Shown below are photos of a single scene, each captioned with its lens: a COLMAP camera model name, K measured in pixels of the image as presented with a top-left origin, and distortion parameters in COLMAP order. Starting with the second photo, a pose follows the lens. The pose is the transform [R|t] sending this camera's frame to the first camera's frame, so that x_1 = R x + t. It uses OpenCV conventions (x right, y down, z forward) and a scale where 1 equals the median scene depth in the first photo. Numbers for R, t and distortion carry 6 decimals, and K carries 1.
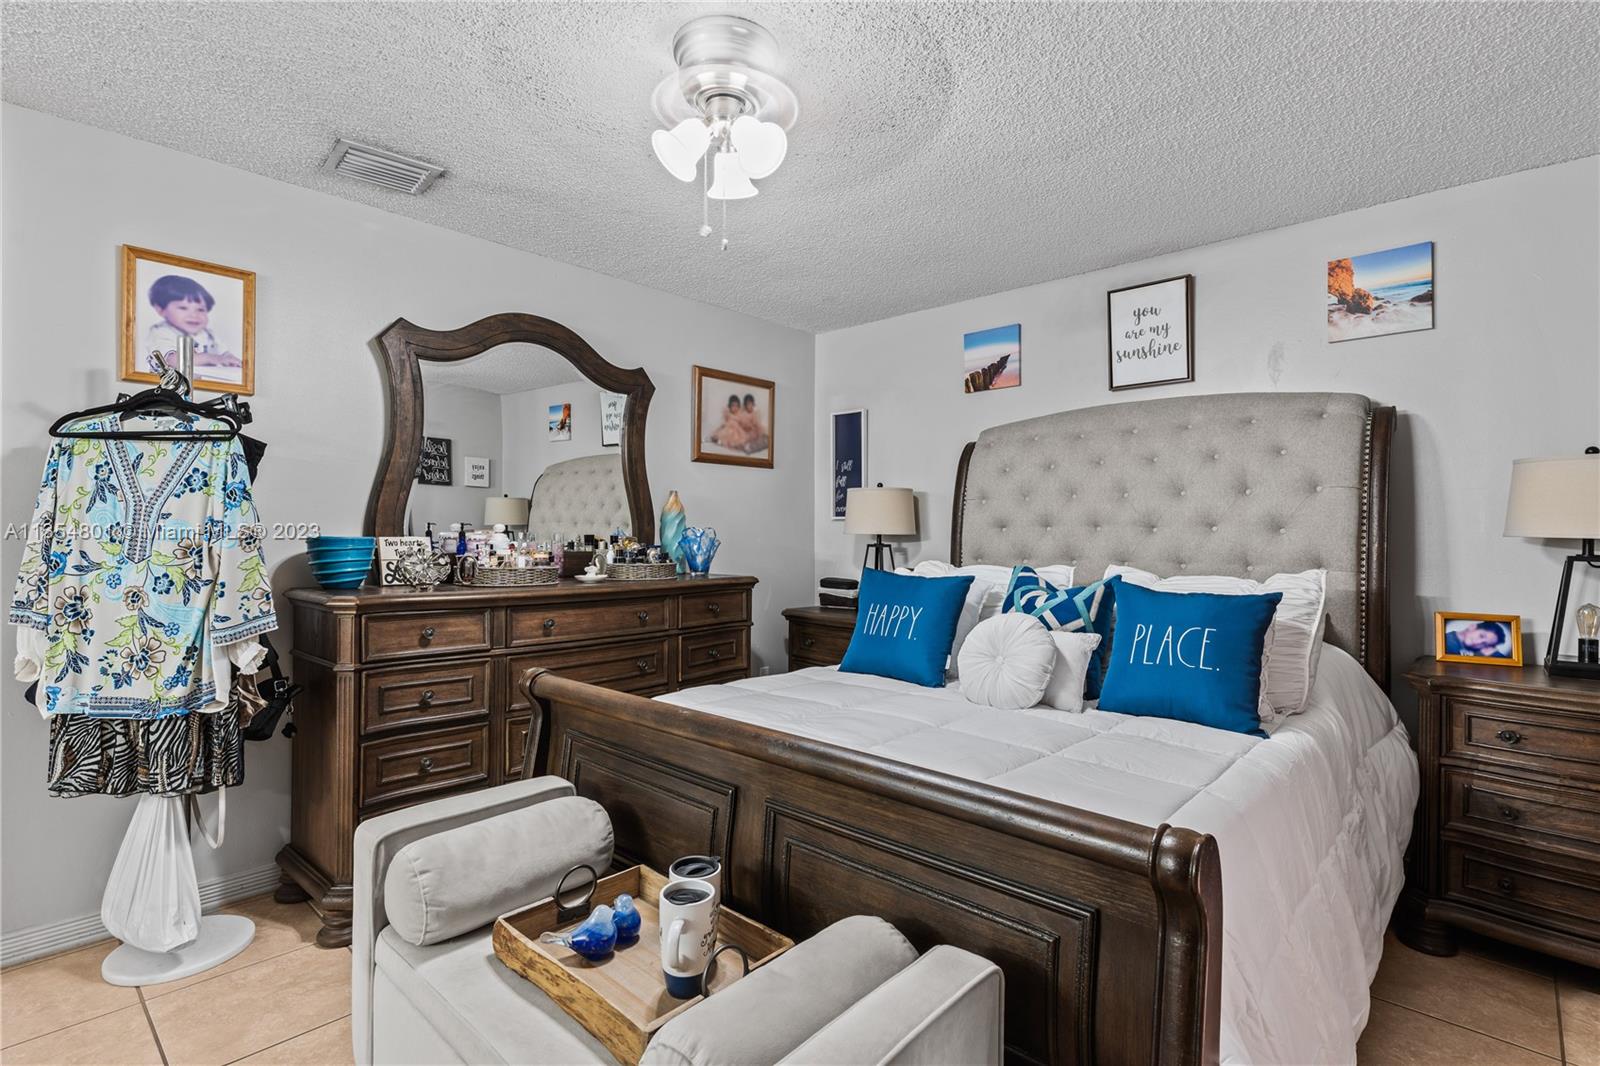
lens RADIAL K [[753.4, 0, 801.6], [0, 753.4, 525.2], [0, 0, 1]] dist [0.003541, 0.000461]
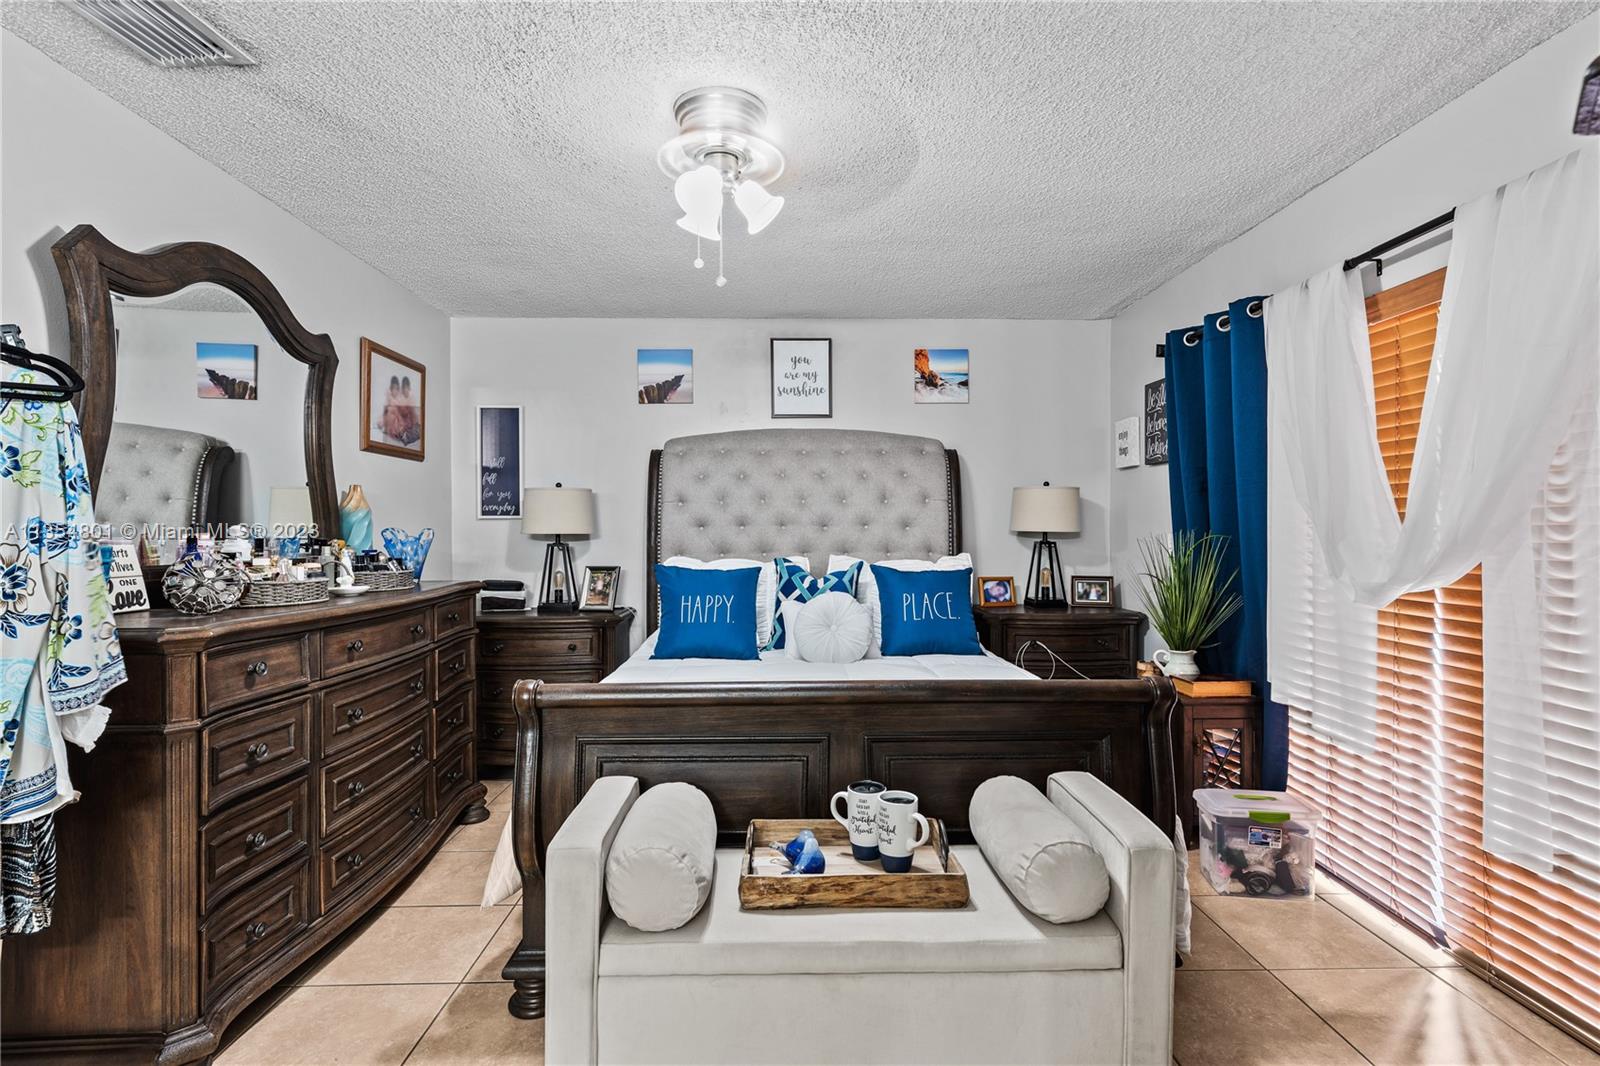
lens RADIAL K [[763.2, 0, 803.2], [0, 763.2, 524.5], [0, 0, 1]] dist [-0.000215, 0.000605]
pose [[0.726935, -0.002511, 0.686702, -0.512116], [0.000819, 0.999996, 0.002789, -0.004435], [-0.686706, -0.001466, 0.726933, 0.048405]]
